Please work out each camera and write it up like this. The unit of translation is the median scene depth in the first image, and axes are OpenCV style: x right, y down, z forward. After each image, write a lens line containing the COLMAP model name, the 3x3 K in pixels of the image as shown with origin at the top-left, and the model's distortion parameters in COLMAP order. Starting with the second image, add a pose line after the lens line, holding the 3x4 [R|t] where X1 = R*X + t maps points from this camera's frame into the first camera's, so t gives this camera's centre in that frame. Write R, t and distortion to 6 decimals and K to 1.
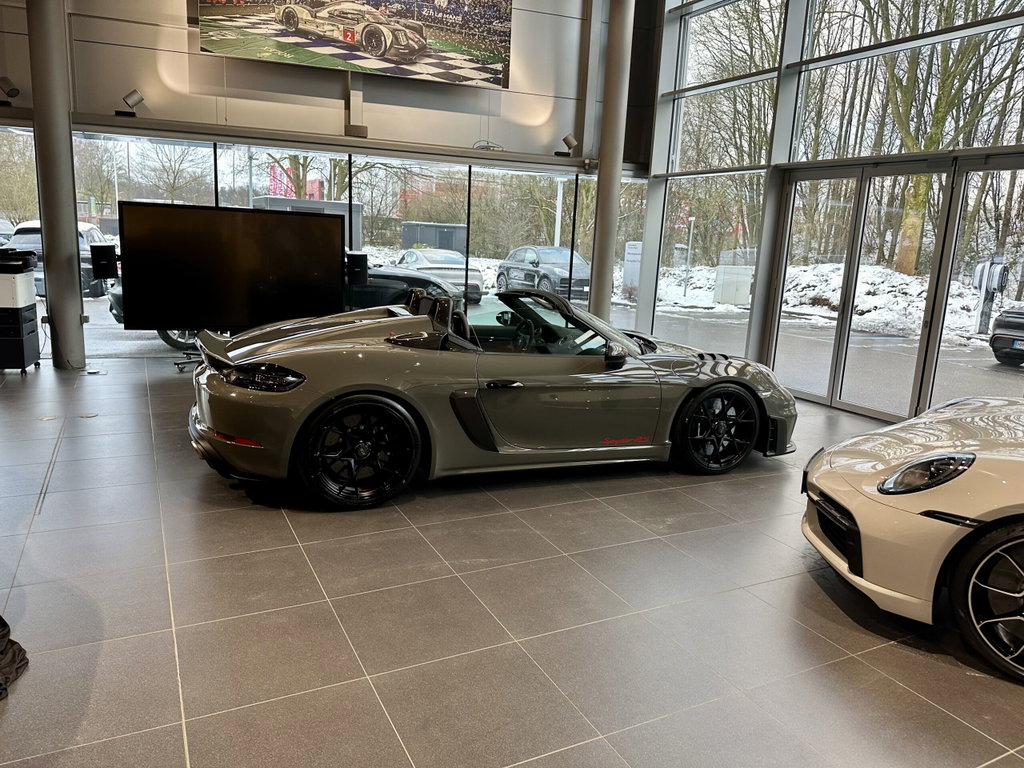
lens RADIAL K [[728.7, 0, 512.0], [0, 728.7, 384.0], [0, 0, 1]] dist [0.105660, -0.198192]
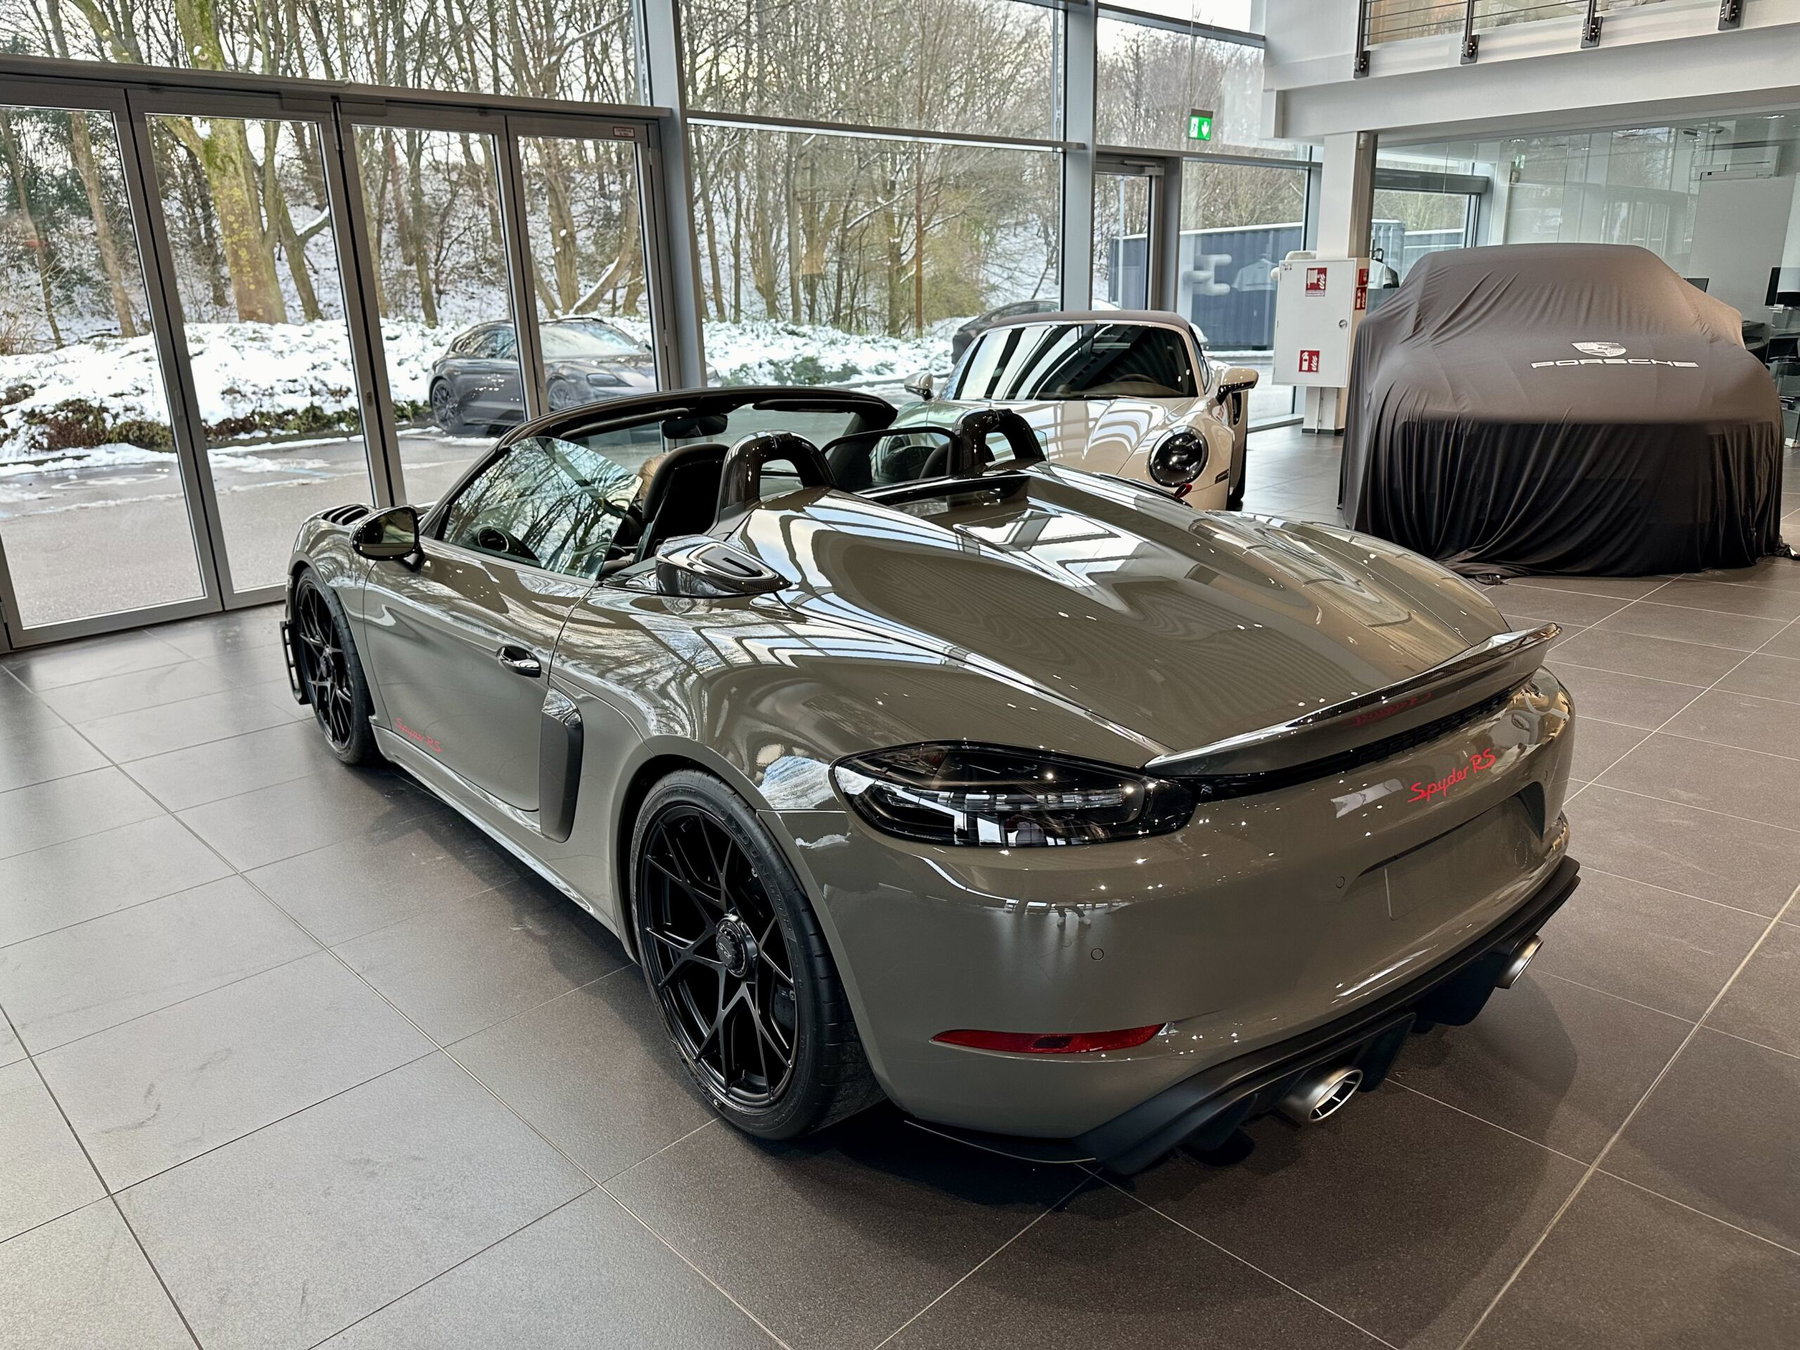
lens RADIAL K [[1273.5, 0, 900.0], [0, 1273.5, 675.0], [0, 0, 1]] dist [0.006379, 0.003001]
pose [[-0.307377, -0.320532, 0.895979, -0.541573], [0.199621, 0.898892, 0.390057, -0.197400], [-0.930414, 0.298751, -0.212314, 0.904980]]
